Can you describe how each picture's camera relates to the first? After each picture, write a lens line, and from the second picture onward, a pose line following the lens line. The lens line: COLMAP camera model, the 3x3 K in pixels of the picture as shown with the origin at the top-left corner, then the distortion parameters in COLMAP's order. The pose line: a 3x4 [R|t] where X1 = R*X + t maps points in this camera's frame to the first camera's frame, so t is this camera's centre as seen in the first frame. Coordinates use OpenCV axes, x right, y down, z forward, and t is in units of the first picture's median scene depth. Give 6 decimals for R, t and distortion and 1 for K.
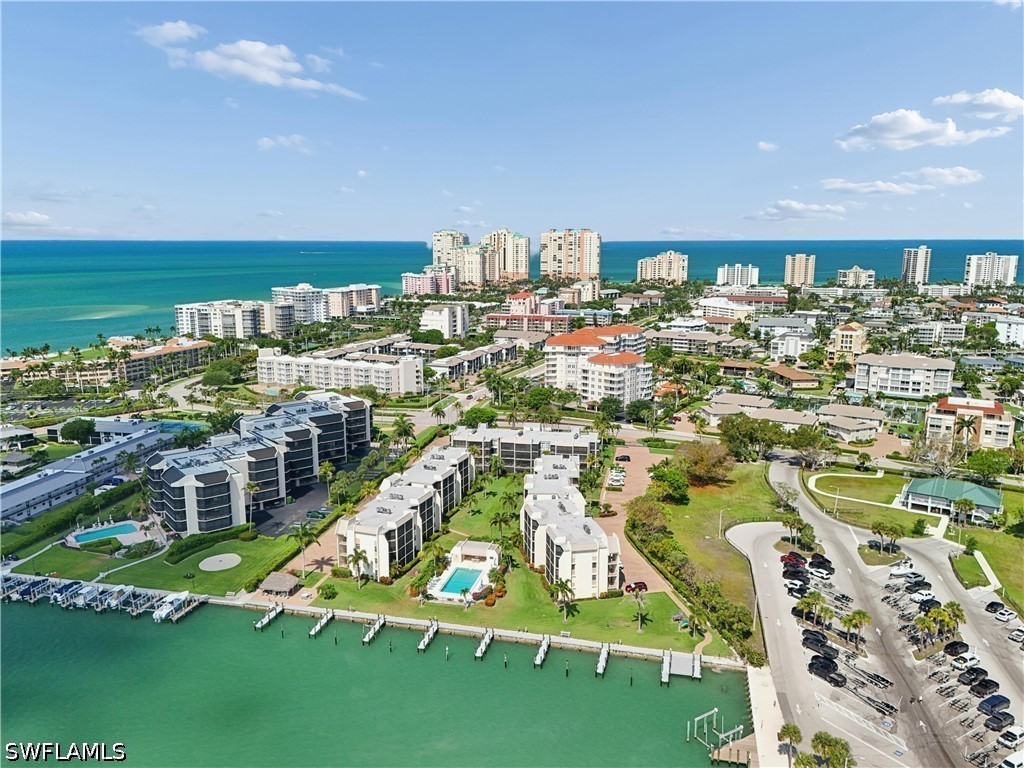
lens RADIAL K [[760.7, 0, 511.8], [0, 760.7, 383.4], [0, 0, 1]] dist [0.056118, -0.010378]
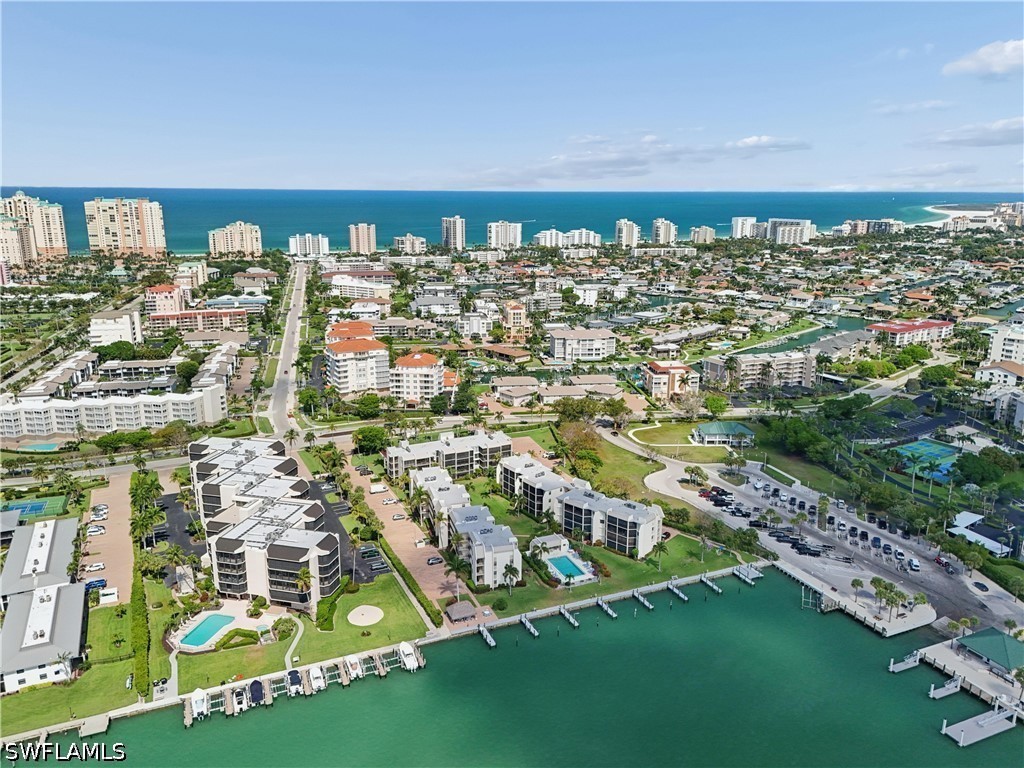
lens RADIAL K [[760.7, 0, 511.2], [0, 760.7, 385.9], [0, 0, 1]] dist [0.056118, -0.010378]
pose [[0.801699, -0.144882, 0.579903, -0.382992], [0.107759, 0.989316, 0.098195, -0.083768], [-0.587934, -0.016233, 0.808746, 0.001678]]
